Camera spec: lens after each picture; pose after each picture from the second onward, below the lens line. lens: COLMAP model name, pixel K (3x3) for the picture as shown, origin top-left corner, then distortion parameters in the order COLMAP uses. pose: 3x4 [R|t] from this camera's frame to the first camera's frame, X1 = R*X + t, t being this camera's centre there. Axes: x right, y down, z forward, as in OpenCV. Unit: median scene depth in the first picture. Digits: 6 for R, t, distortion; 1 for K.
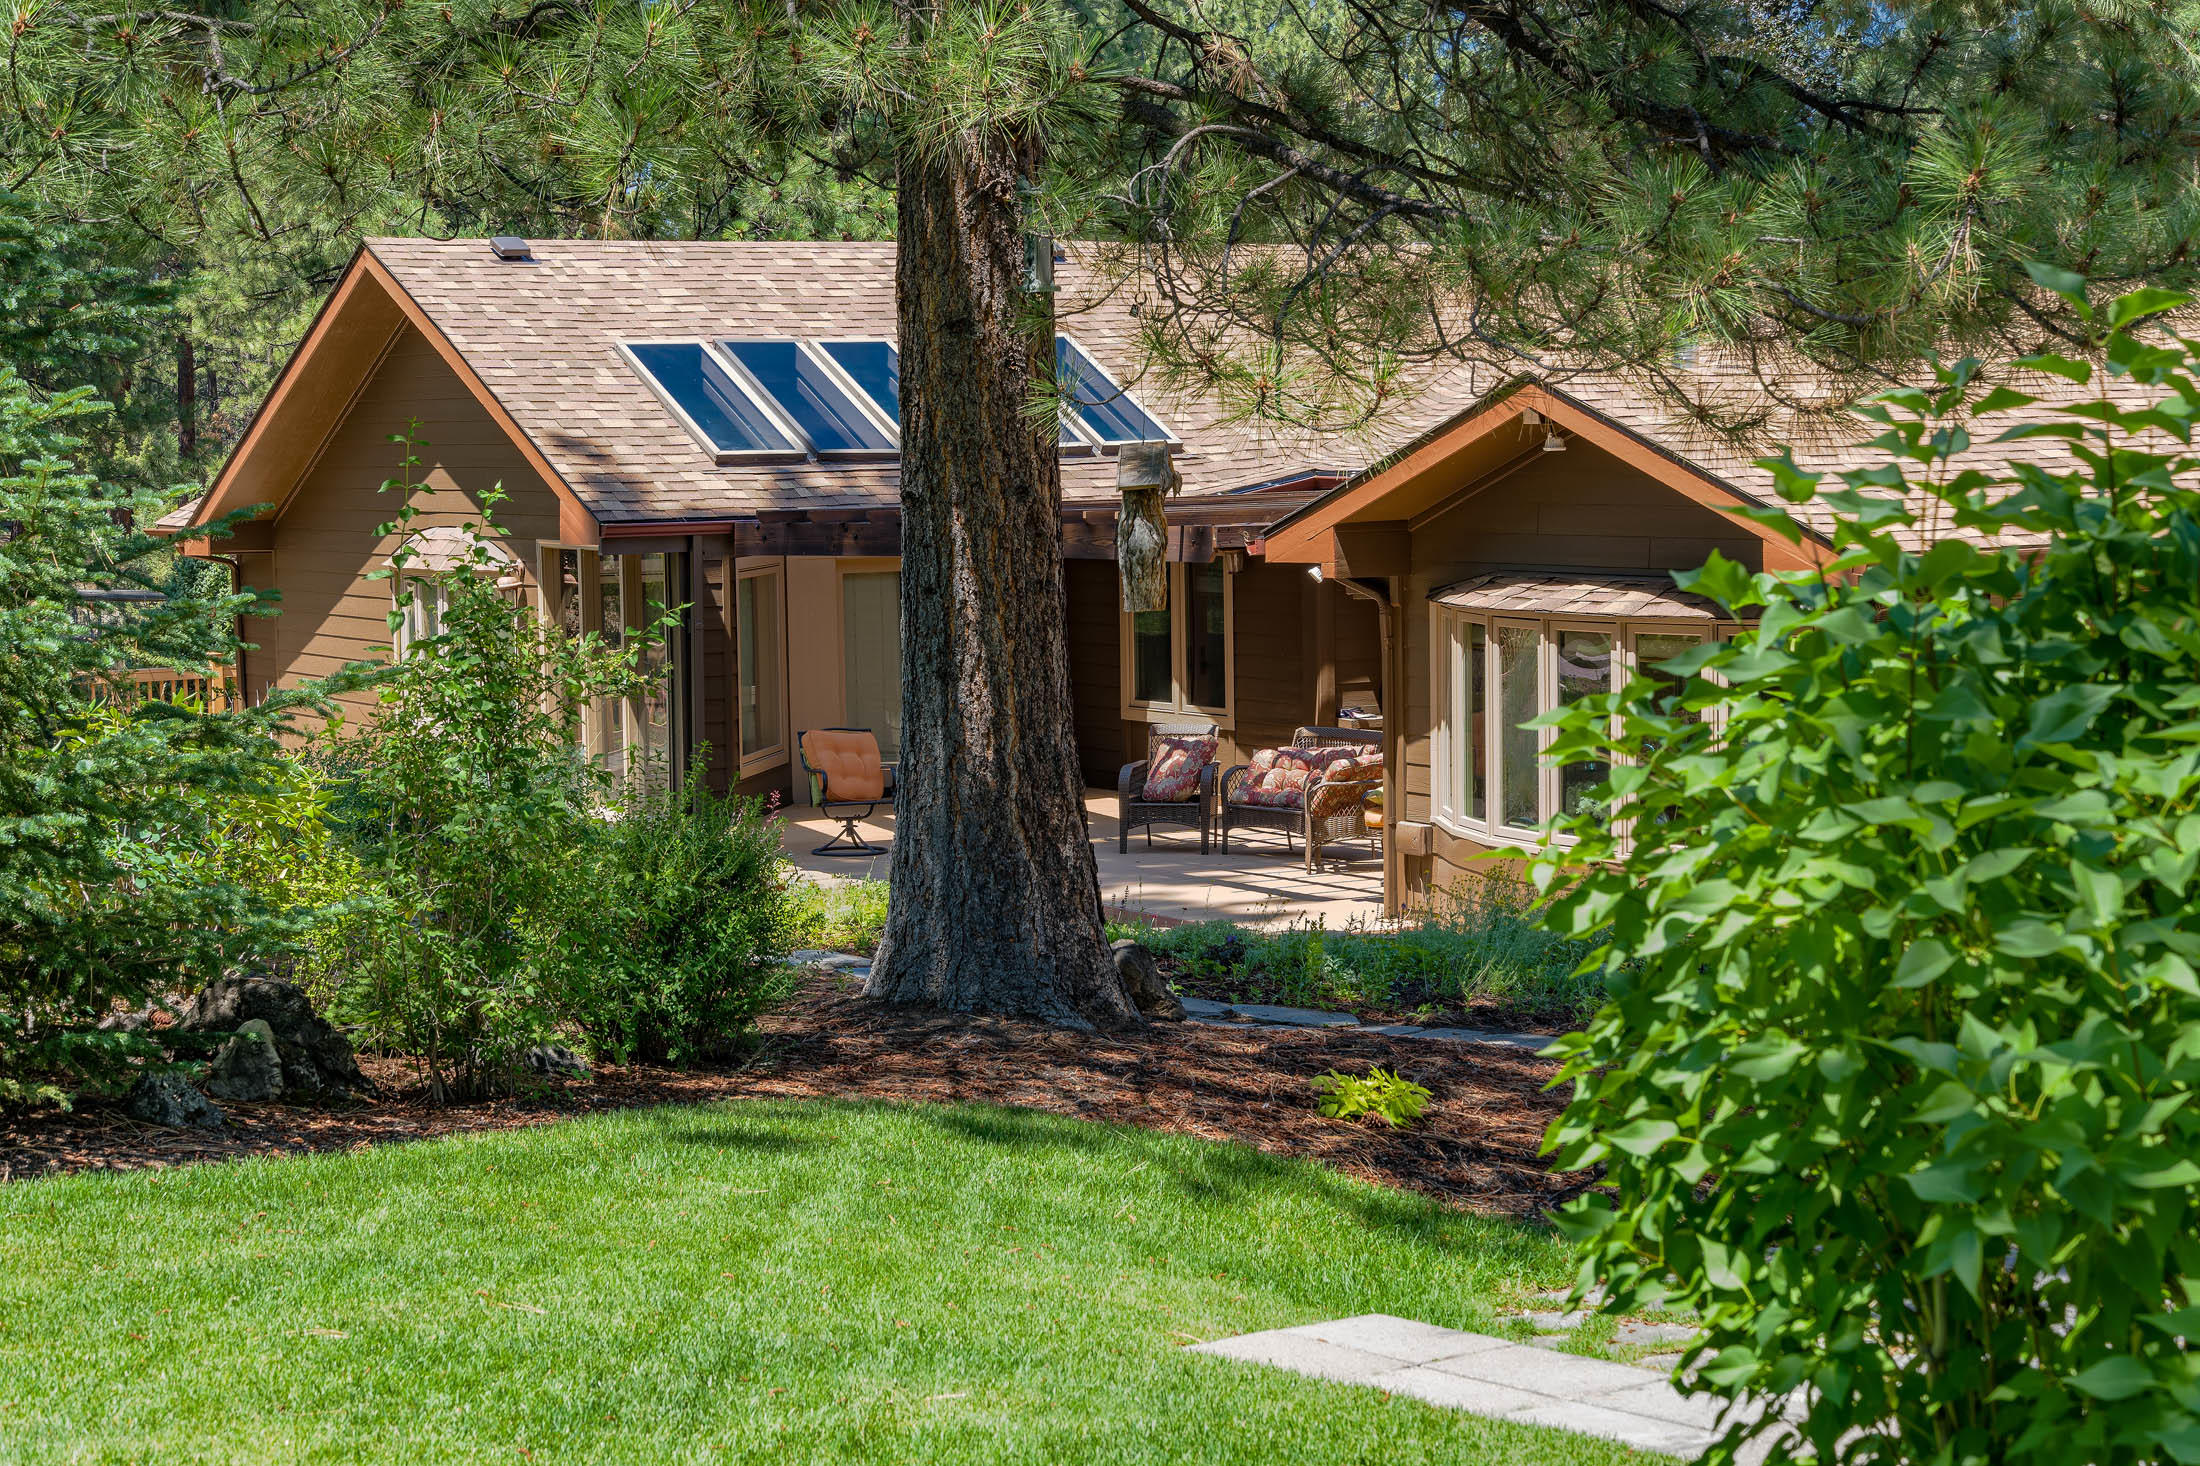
lens RADIAL K [[4306.5, 0, 1099.9], [0, 4306.5, 731.5], [0, 0, 1]] dist [-0.006527, 0.000000]
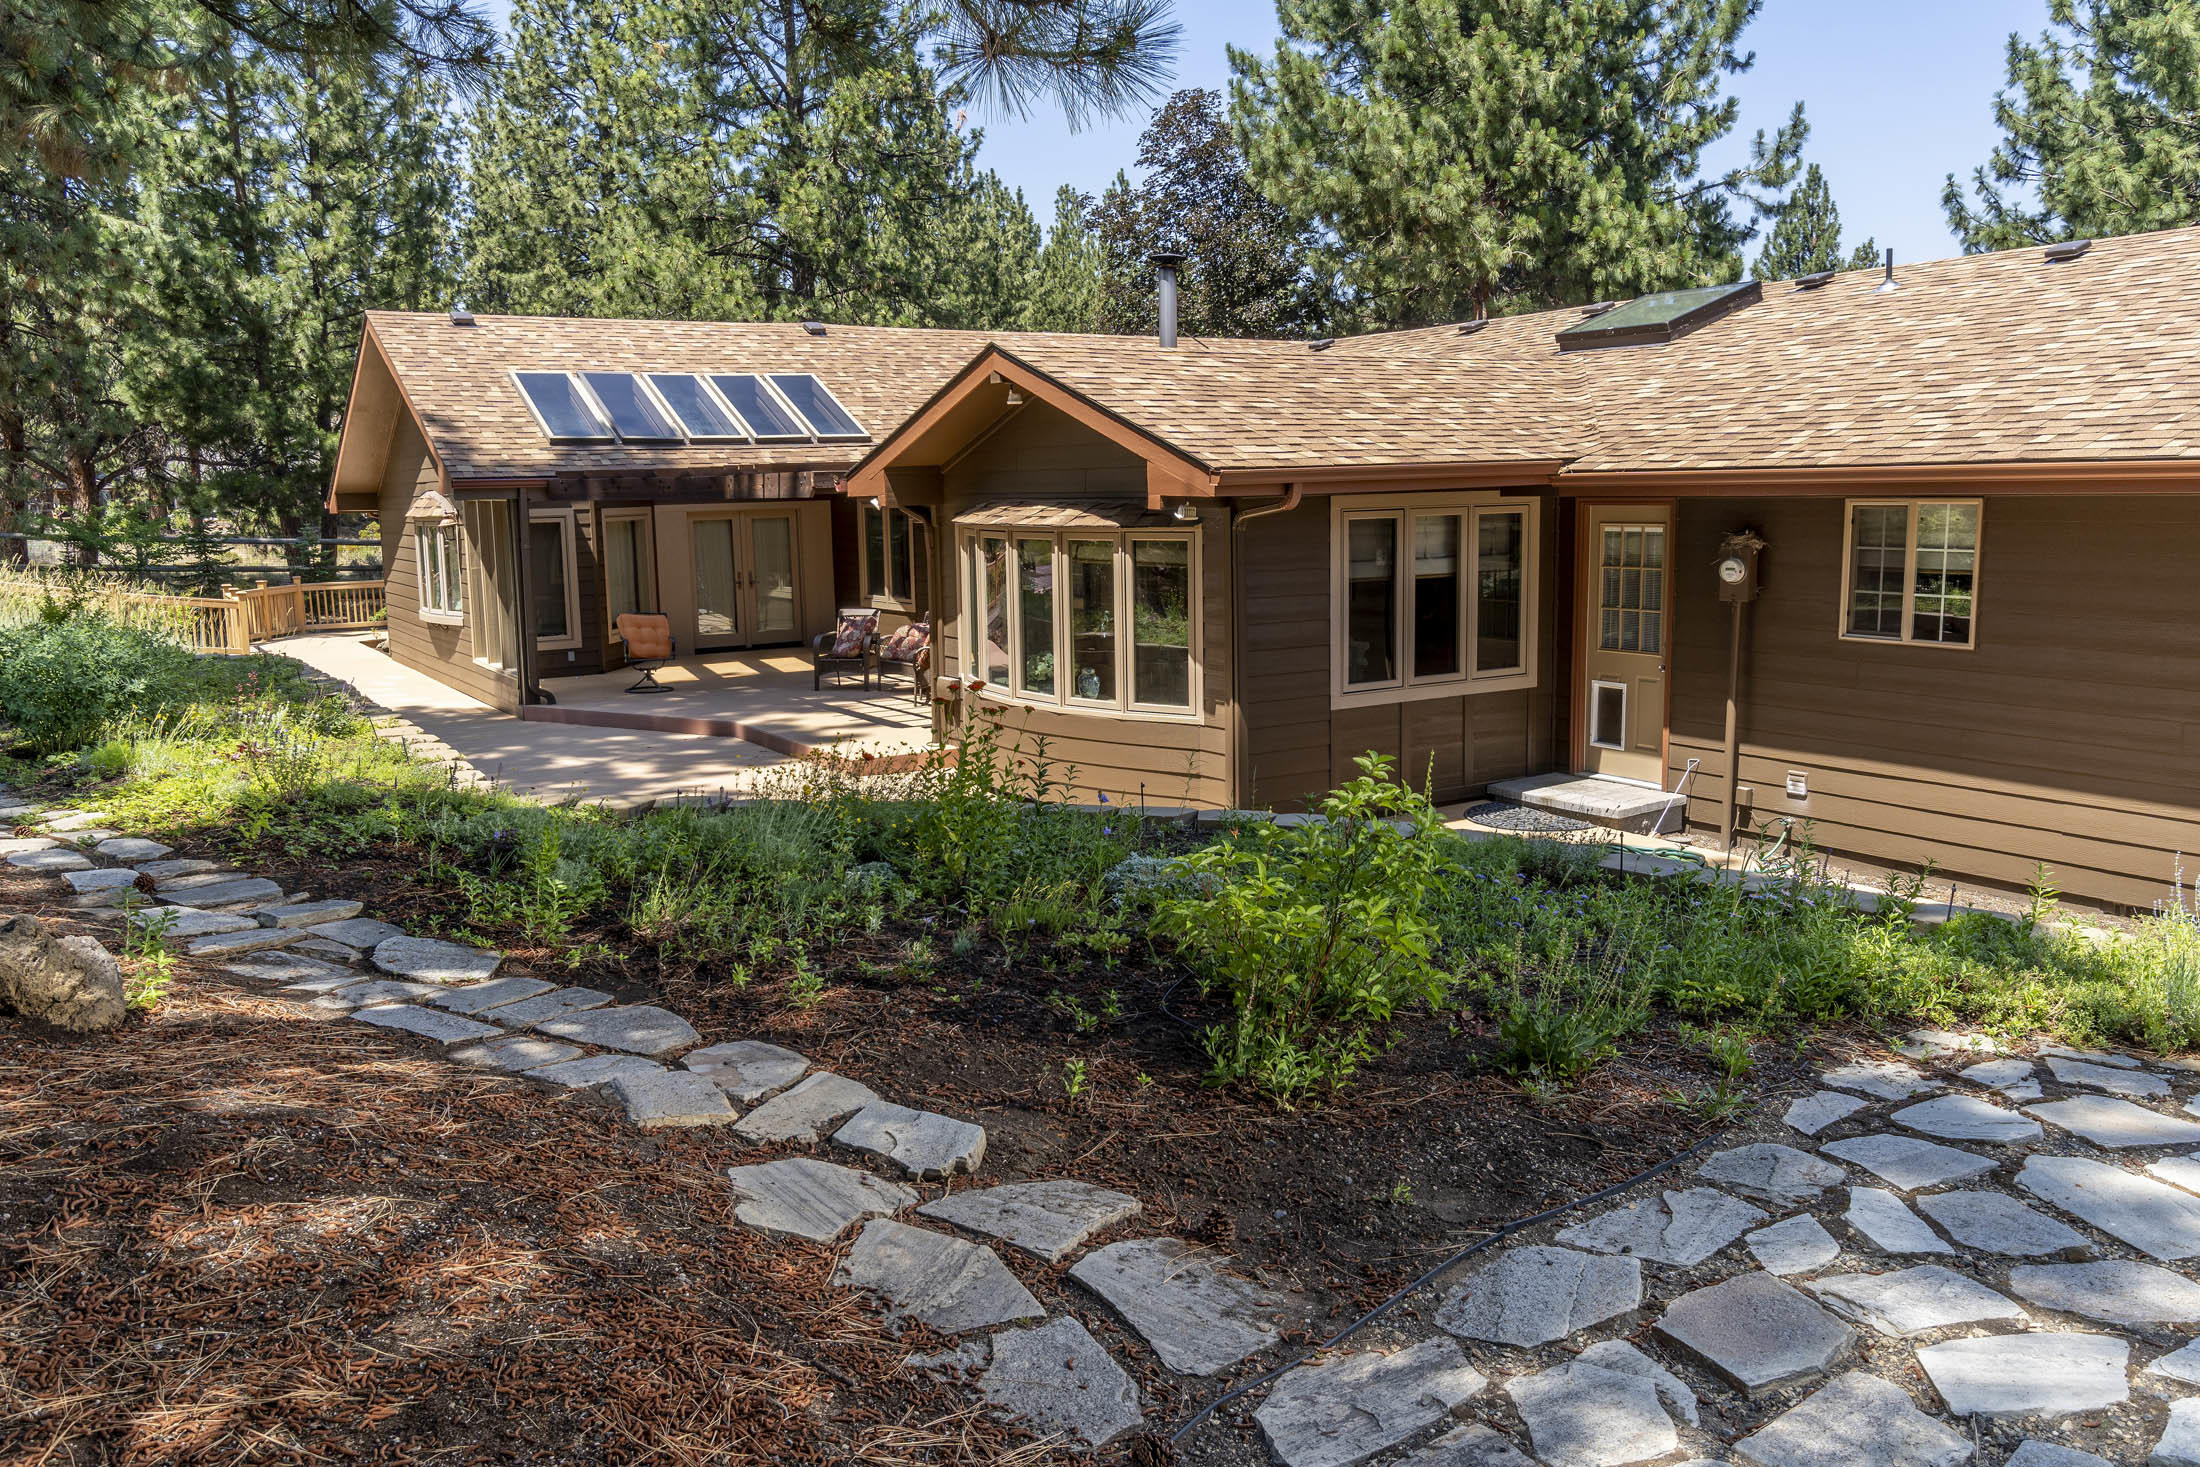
lens RADIAL K [[1658.6, 0, 1098.1], [0, 1658.6, 735.6], [0, 0, 1]] dist [0.001411, -0.000232]
pose [[0.999636, -0.007706, 0.025864, 0.108250], [0.005694, 0.997016, 0.076990, -0.001873], [-0.026380, -0.076814, 0.996696, 0.439847]]
